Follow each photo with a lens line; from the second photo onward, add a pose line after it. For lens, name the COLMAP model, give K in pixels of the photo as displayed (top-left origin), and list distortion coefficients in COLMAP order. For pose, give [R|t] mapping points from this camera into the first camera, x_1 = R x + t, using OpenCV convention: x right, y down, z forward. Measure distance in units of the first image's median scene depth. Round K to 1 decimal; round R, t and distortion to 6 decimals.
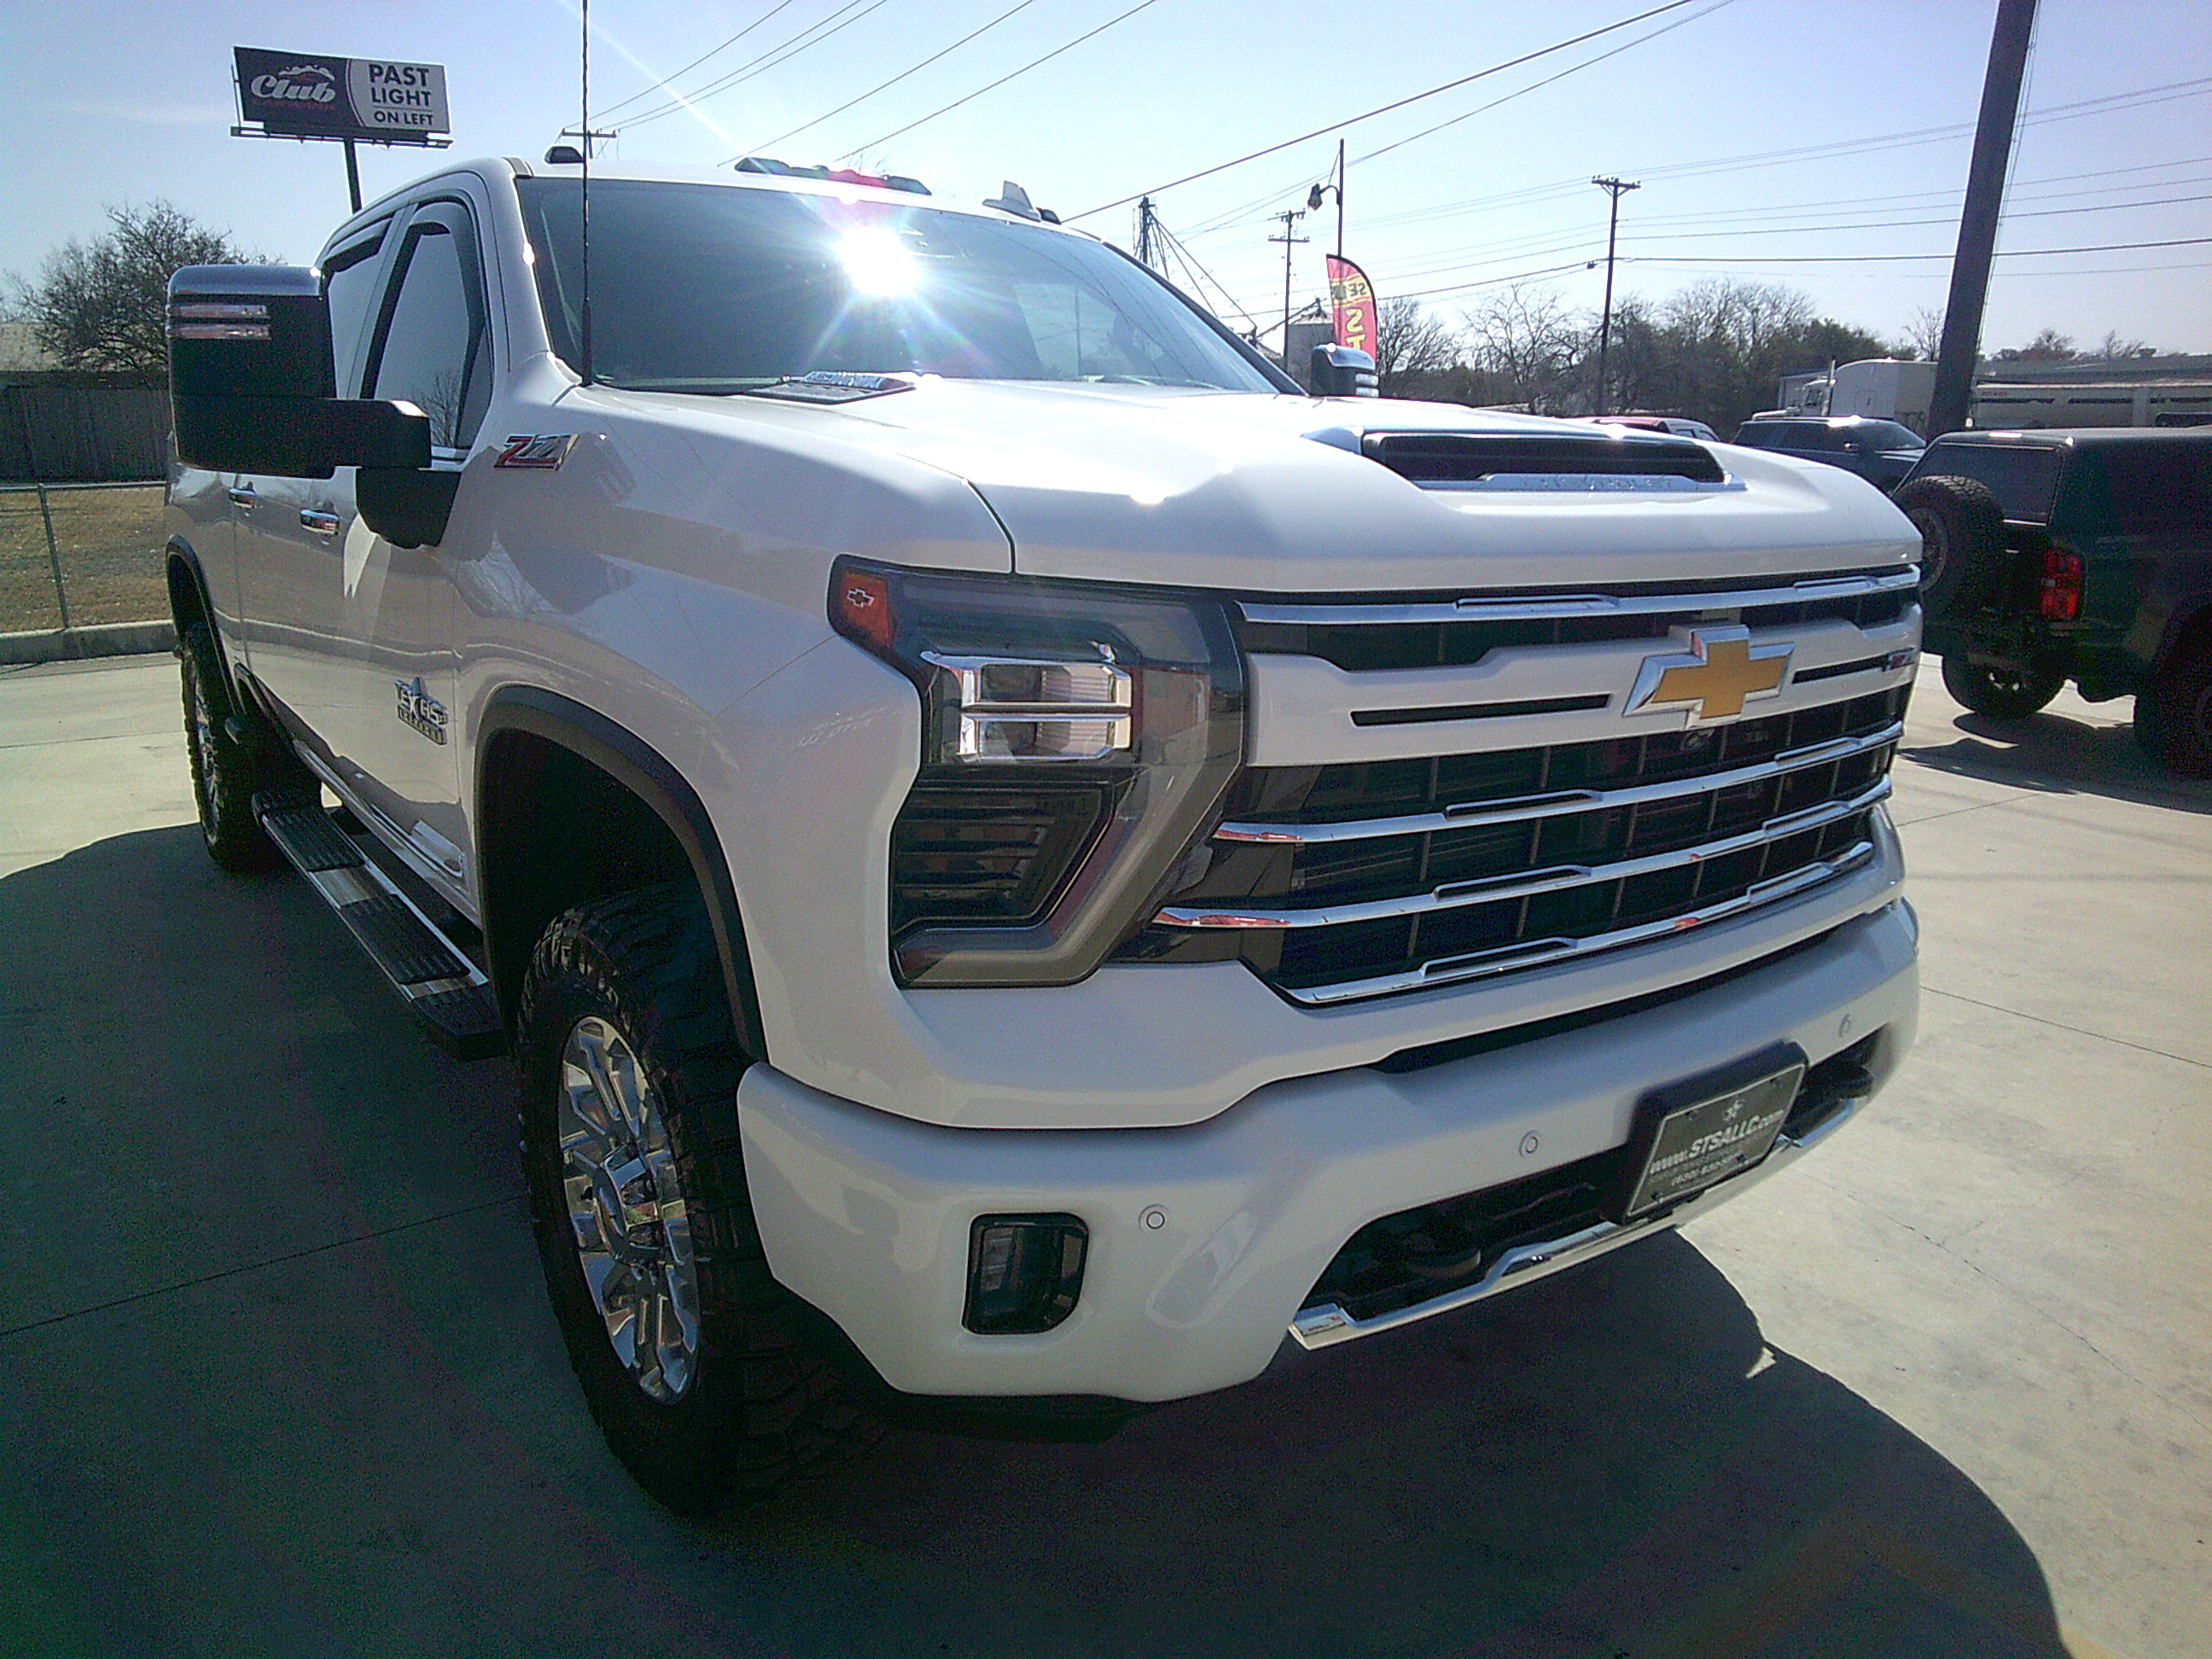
lens RADIAL K [[1592.3, 0, 1113.5], [0, 1592.3, 828.5], [0, 0, 1]] dist [-0.008799, -0.014197]
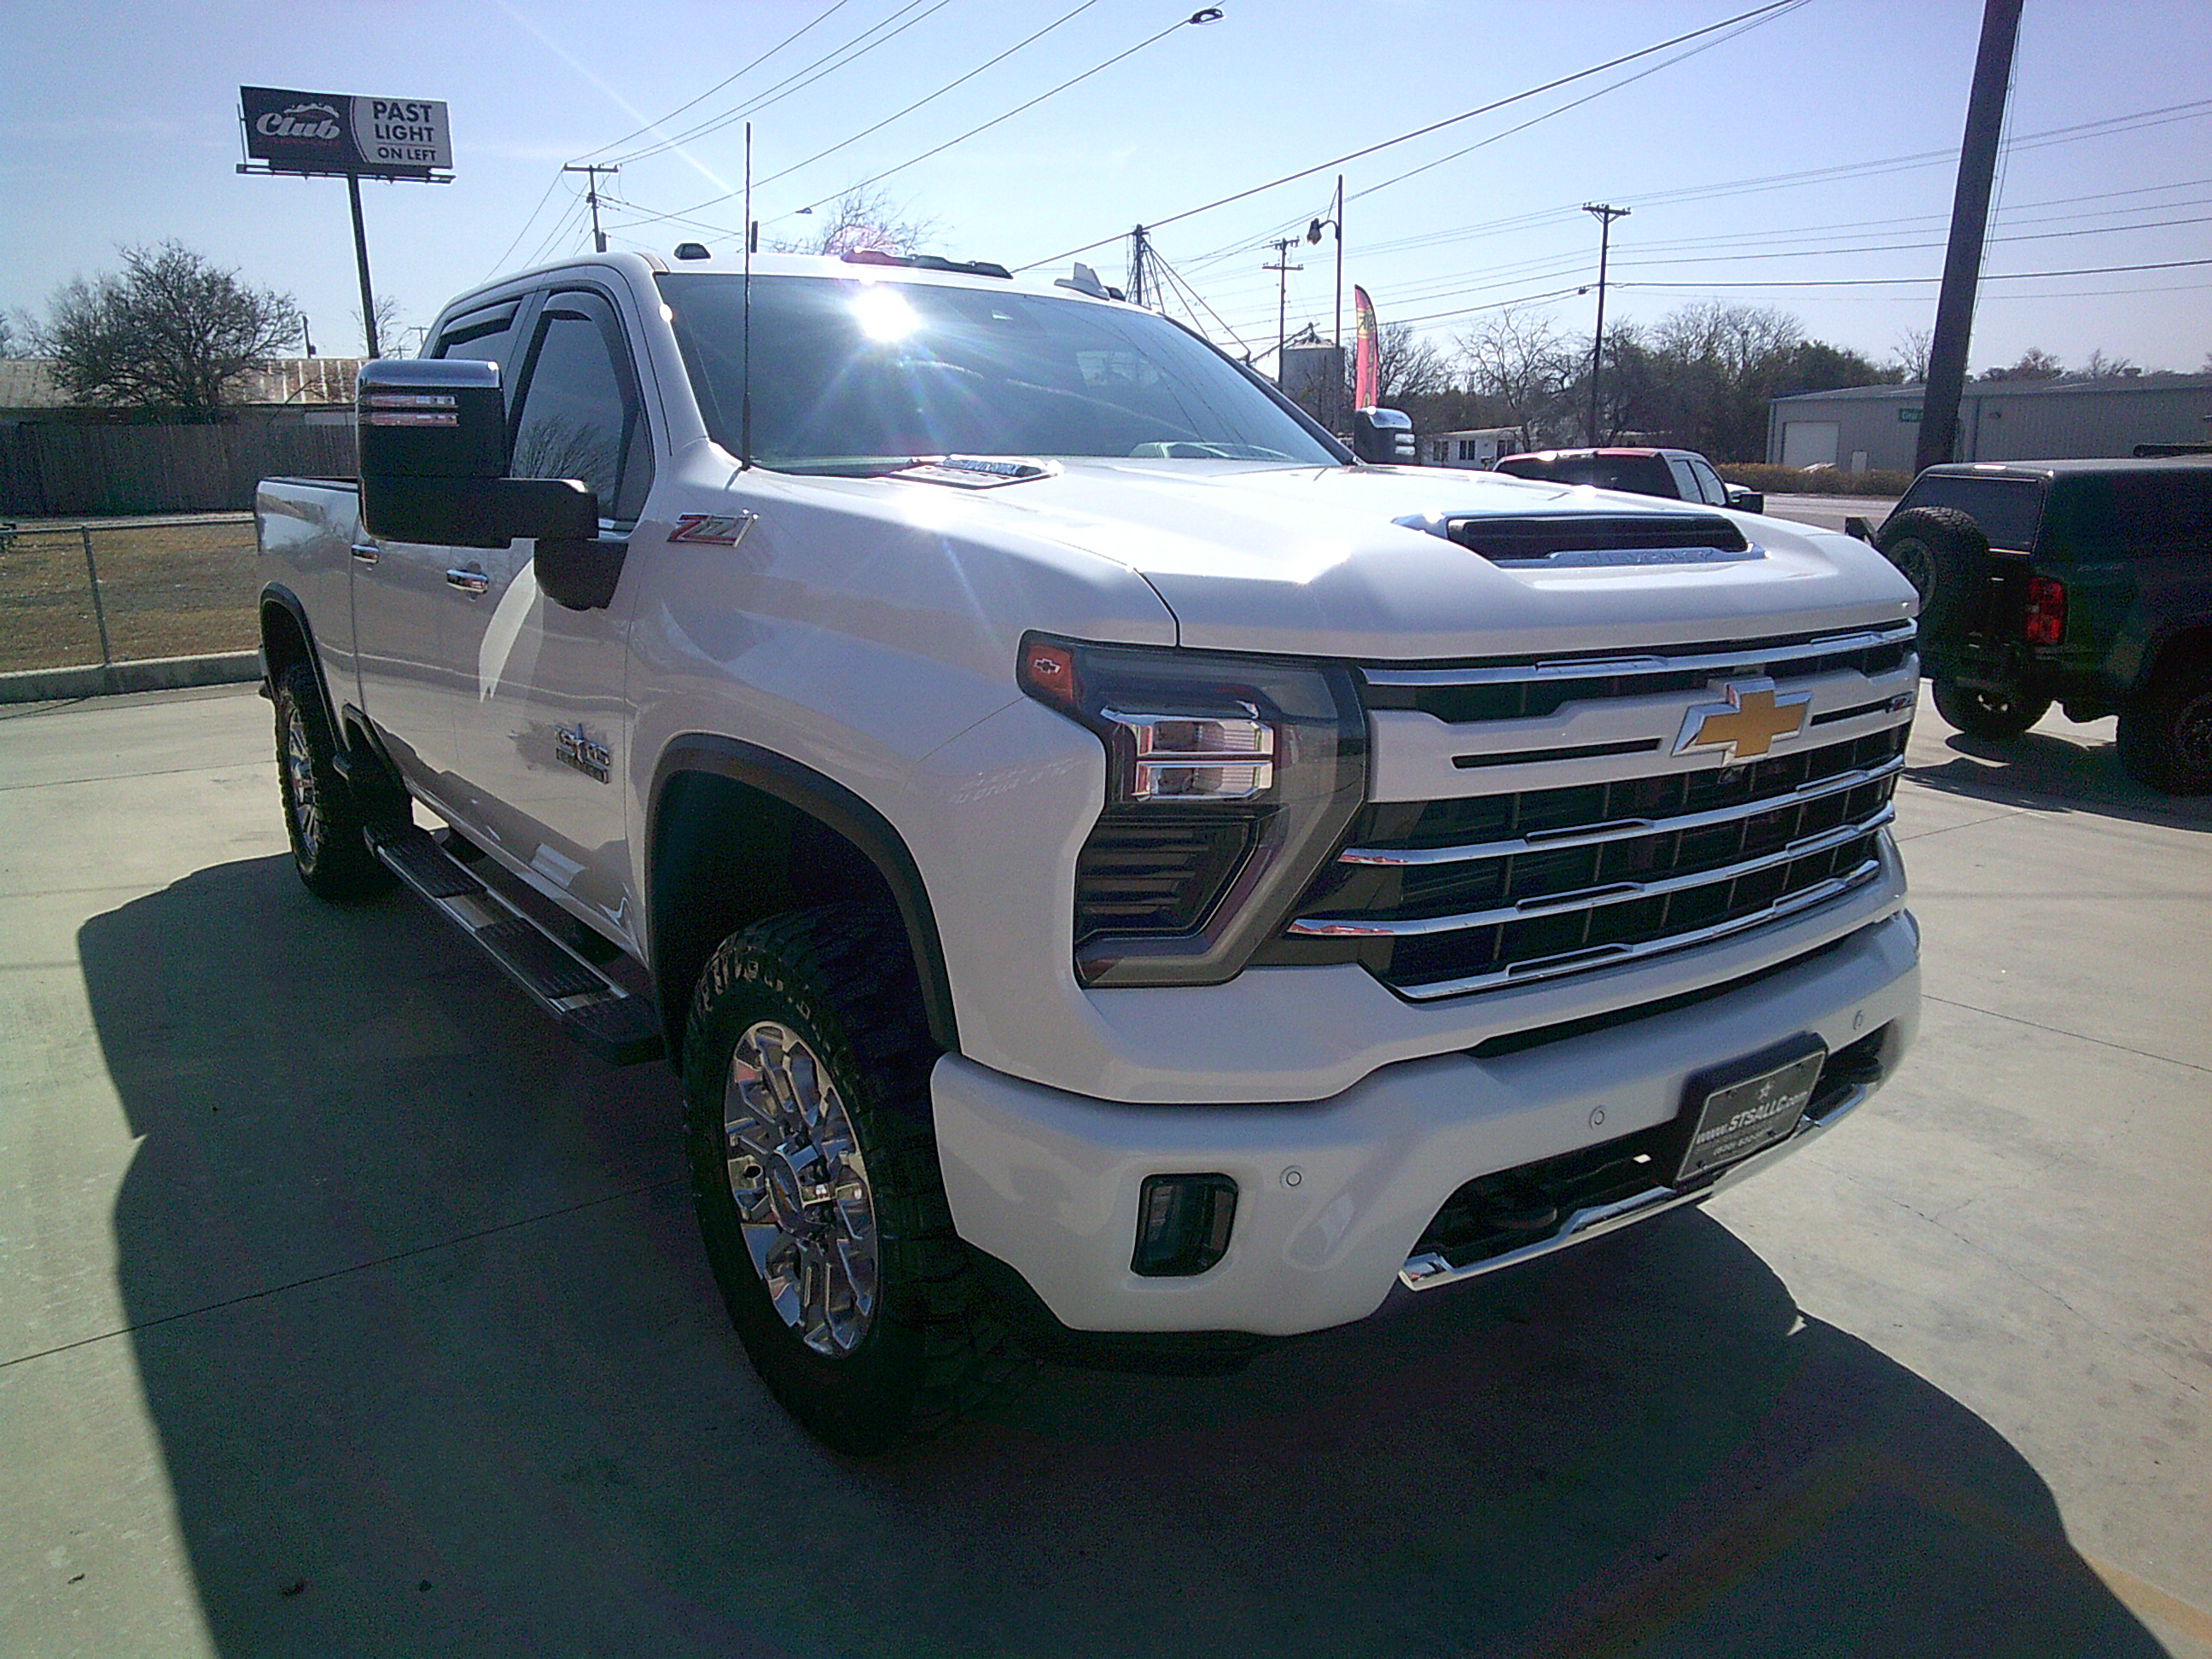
lens RADIAL K [[1592.3, 0, 1107.3], [0, 1592.3, 837.1], [0, 0, 1]] dist [-0.008799, -0.014197]
pose [[0.999970, -0.007793, 0.000506, -0.061923], [0.007797, 0.999934, -0.008448, -0.002225], [-0.000440, 0.008451, 0.999964, -0.114473]]
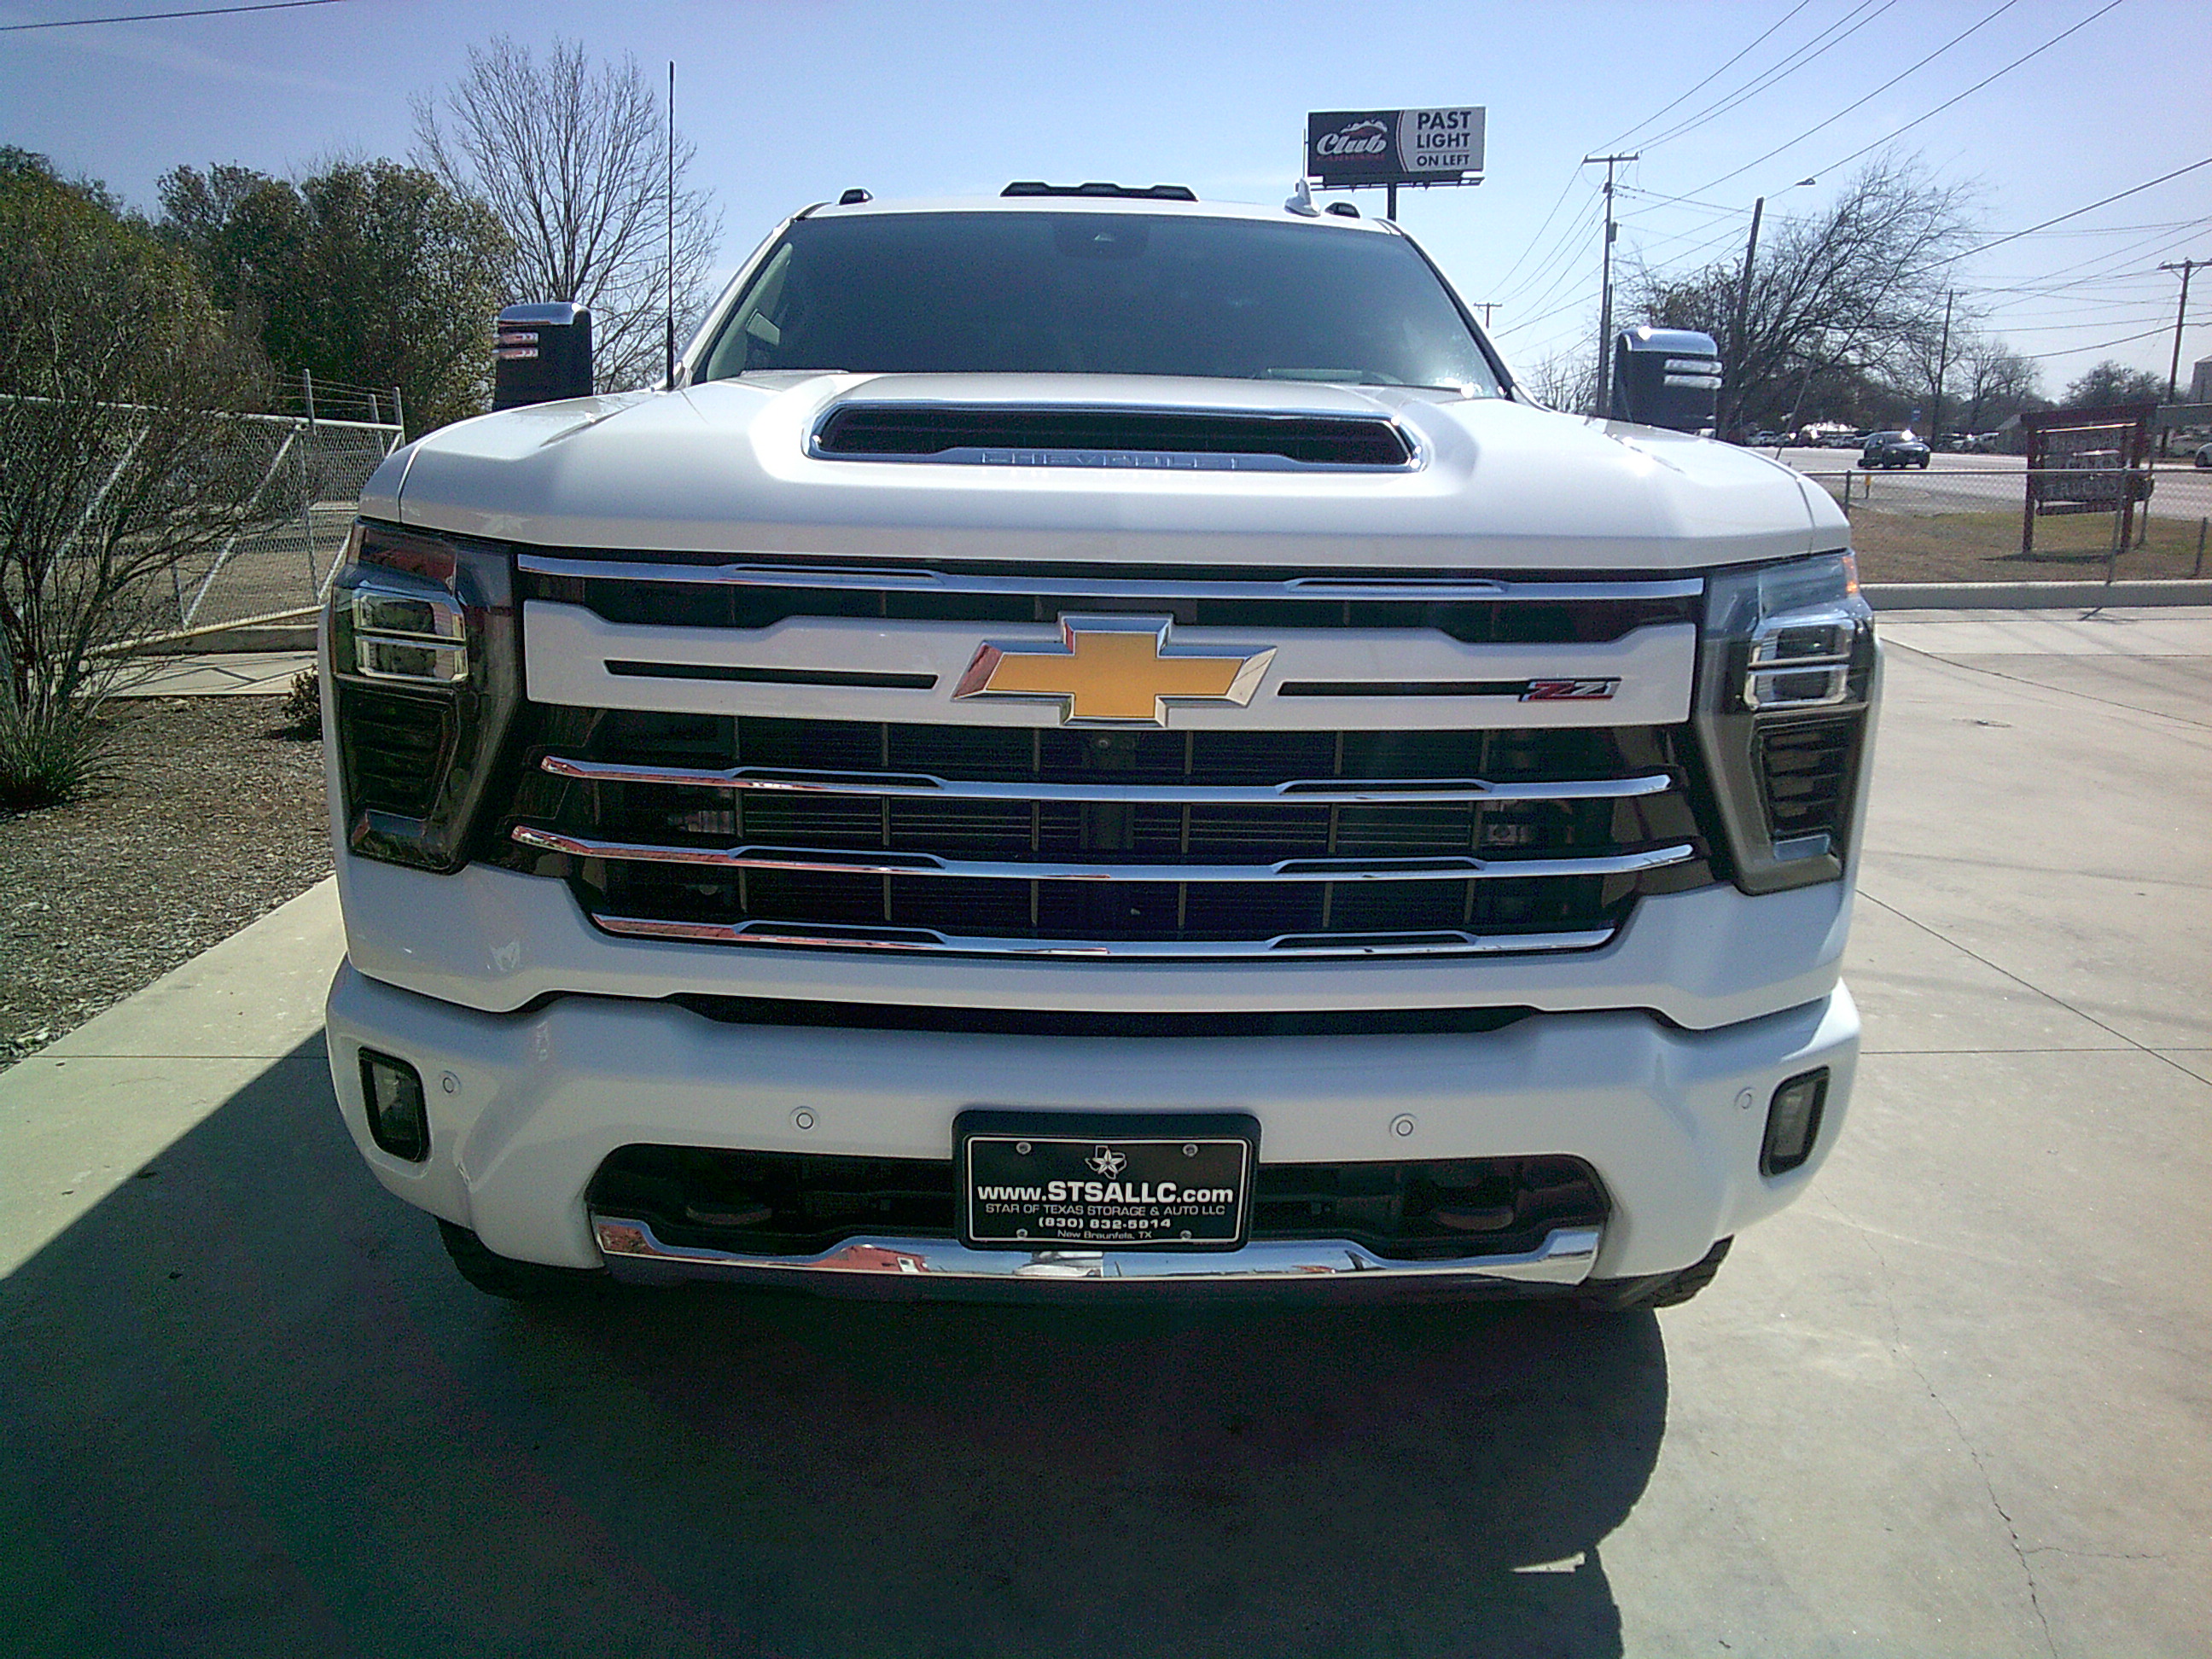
lens RADIAL K [[1592.3, 0, 1104.7], [0, 1592.3, 834.1], [0, 0, 1]] dist [-0.008799, -0.014197]
pose [[0.808629, 0.134683, -0.572695, 0.571036], [-0.140836, 0.989455, 0.033837, -0.022081], [0.571213, 0.053294, 0.819070, 0.170926]]
